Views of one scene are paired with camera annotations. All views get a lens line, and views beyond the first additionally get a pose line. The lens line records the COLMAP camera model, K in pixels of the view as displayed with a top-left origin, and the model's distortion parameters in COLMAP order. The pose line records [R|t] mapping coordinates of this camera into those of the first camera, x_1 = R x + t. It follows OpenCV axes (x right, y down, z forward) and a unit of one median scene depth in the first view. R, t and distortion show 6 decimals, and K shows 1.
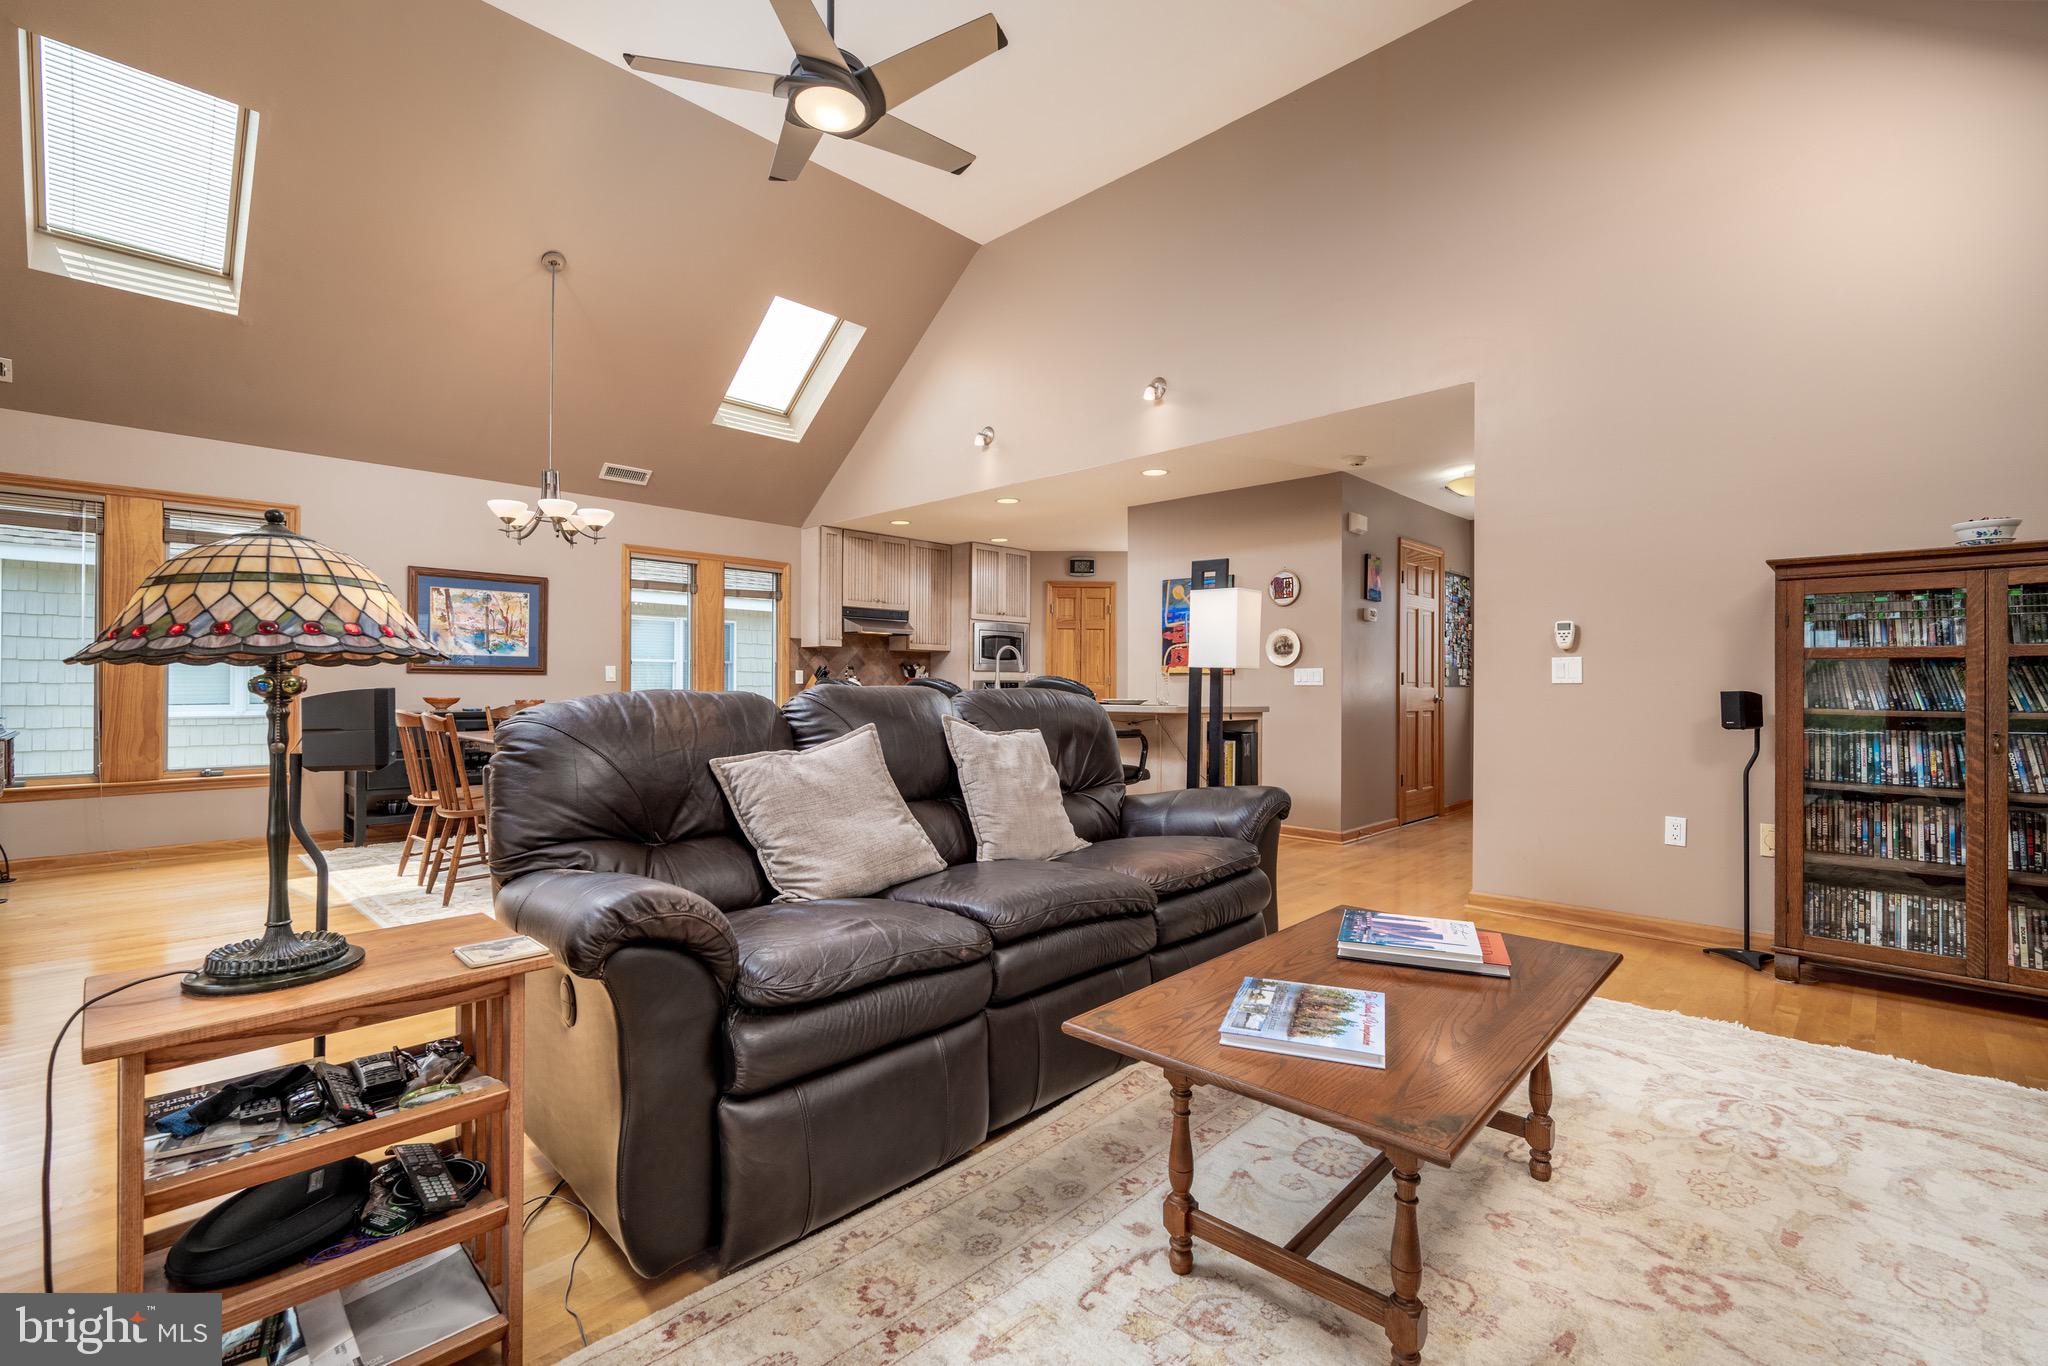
lens RADIAL K [[895.3, 0, 1032.0], [0, 895.3, 686.2], [0, 0, 1]] dist [-0.000140, -0.000203]
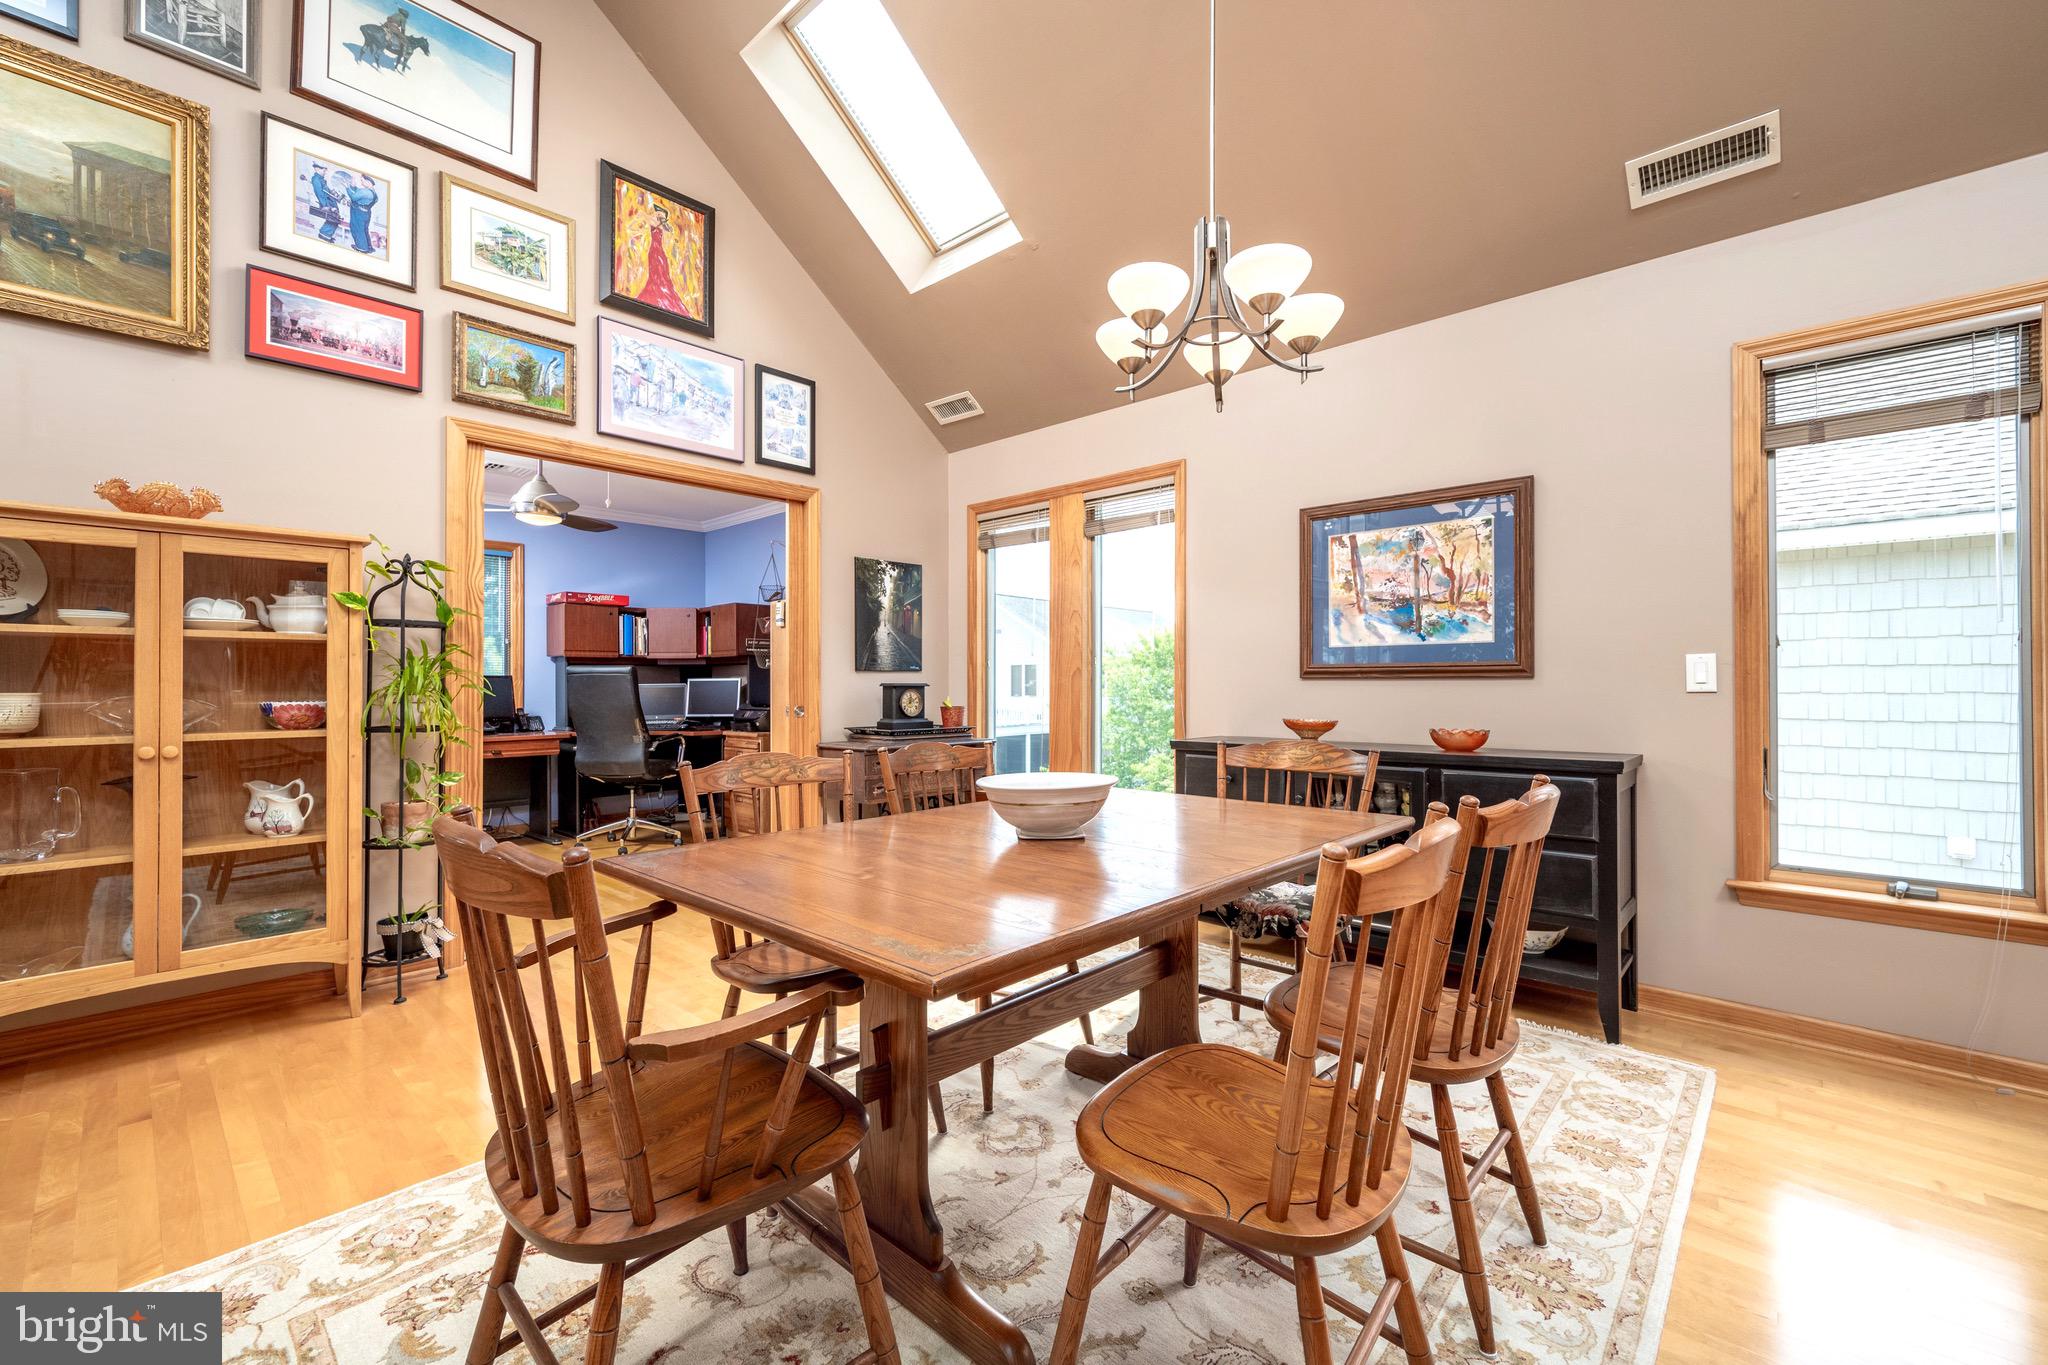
lens RADIAL K [[848.5, 0, 1024.0], [0, 848.5, 682.5], [0, 0, 1]] dist [-0.001596, -0.000260]
pose [[0.013926, -0.008100, -0.999870, -0.087795], [0.001482, 0.999966, -0.008080, -0.006667], [0.999902, -0.001369, 0.013938, 0.687616]]
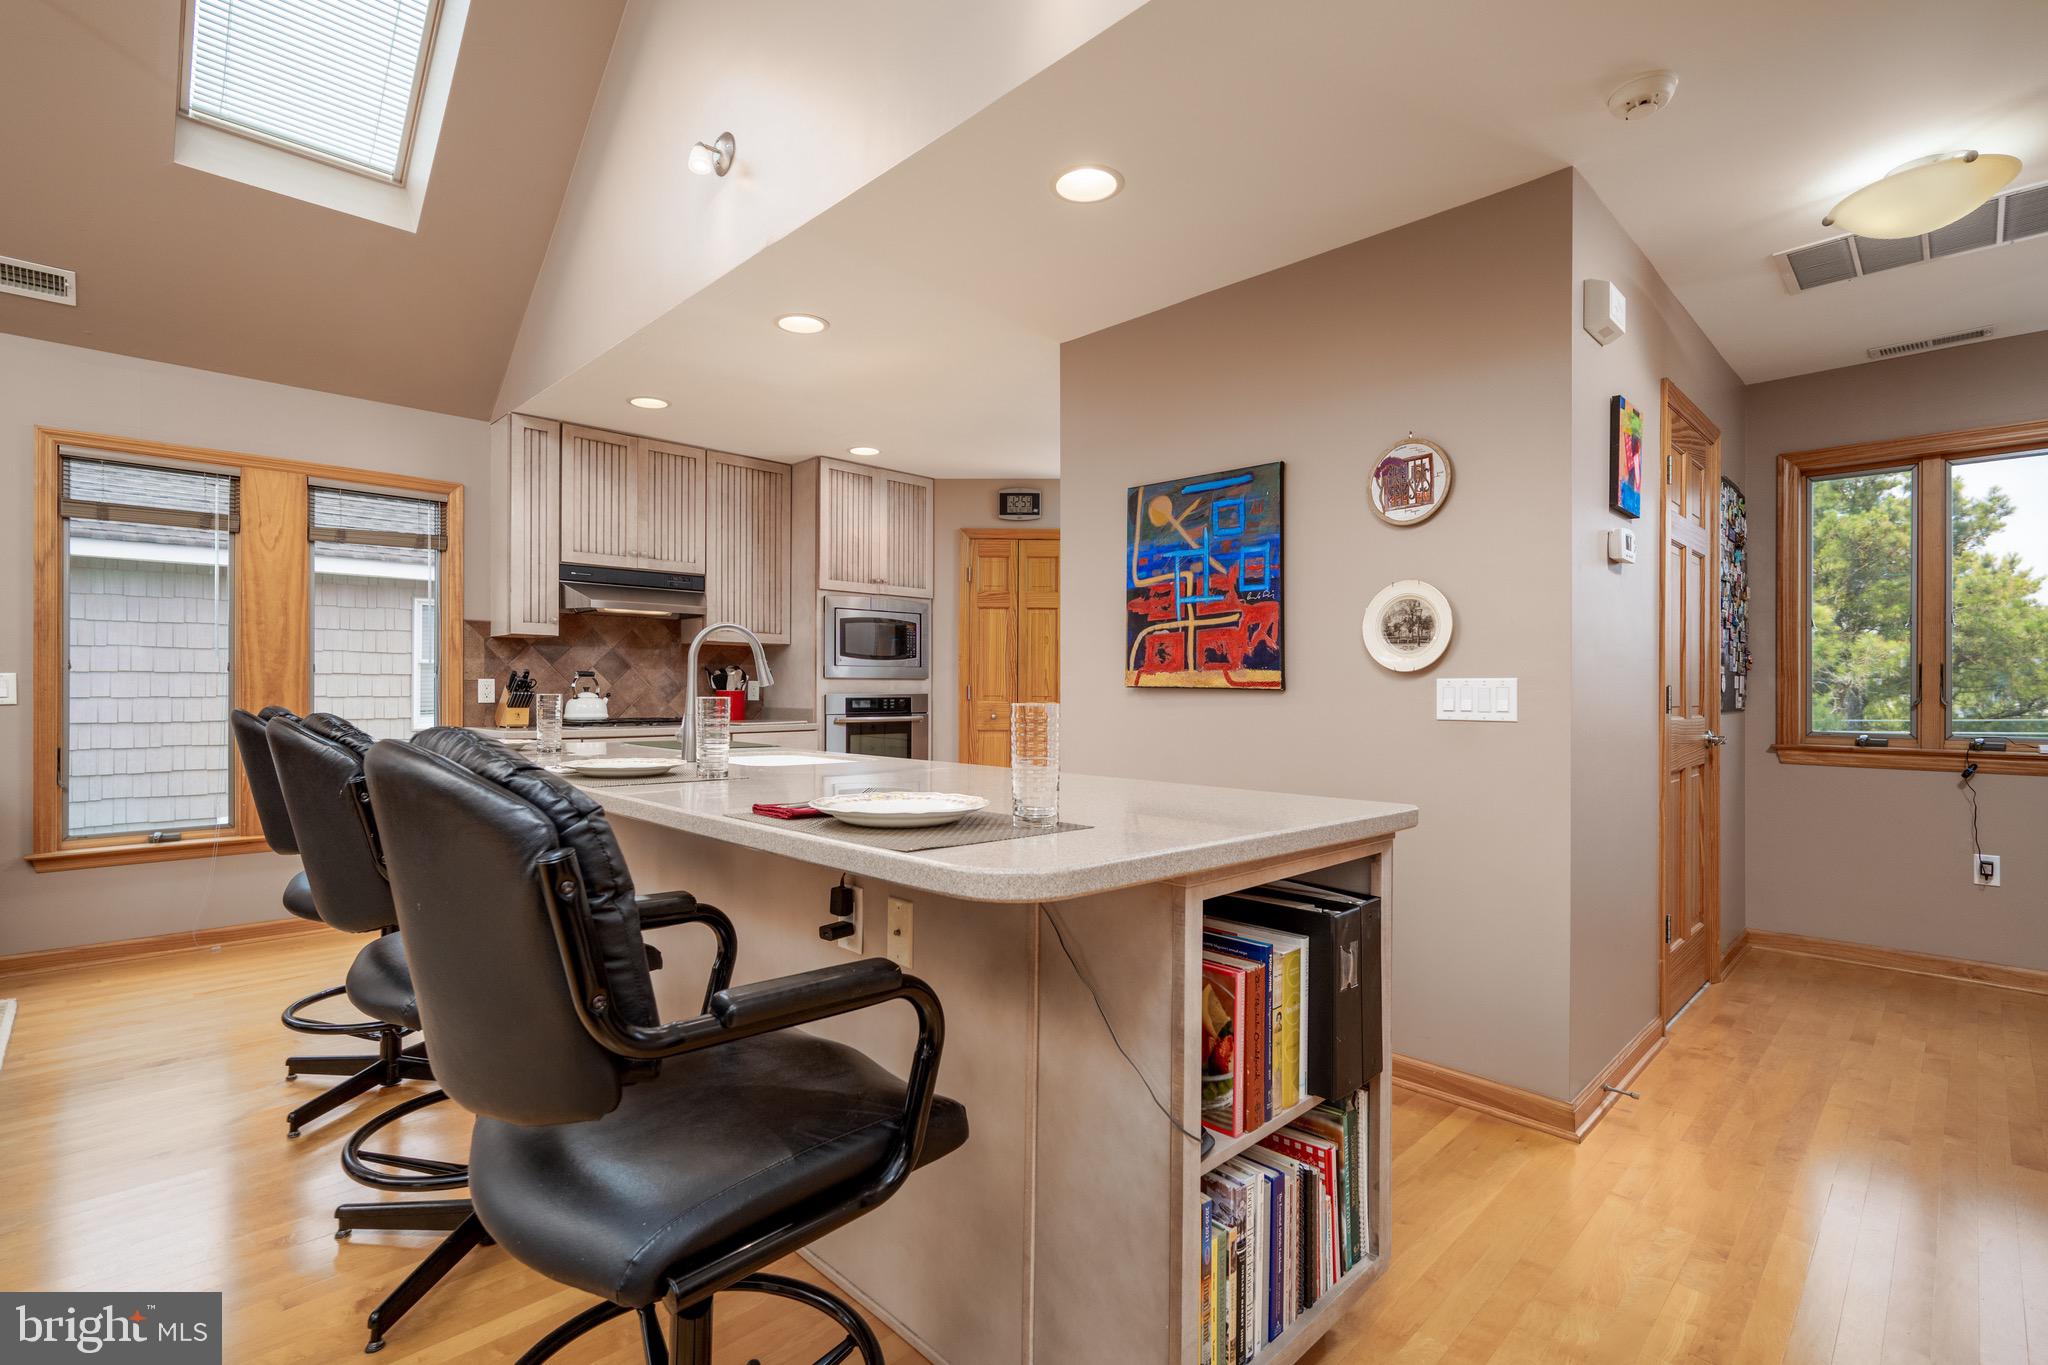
lens RADIAL K [[940.0, 0, 1016.0], [0, 940.0, 688.3], [0, 0, 1]] dist [-0.003071, -0.000596]
pose [[0.999296, -0.000382, -0.037515, 0.106119], [0.000395, 1.000000, 0.000315, -0.013880], [0.037515, -0.000330, 0.999296, 0.508630]]
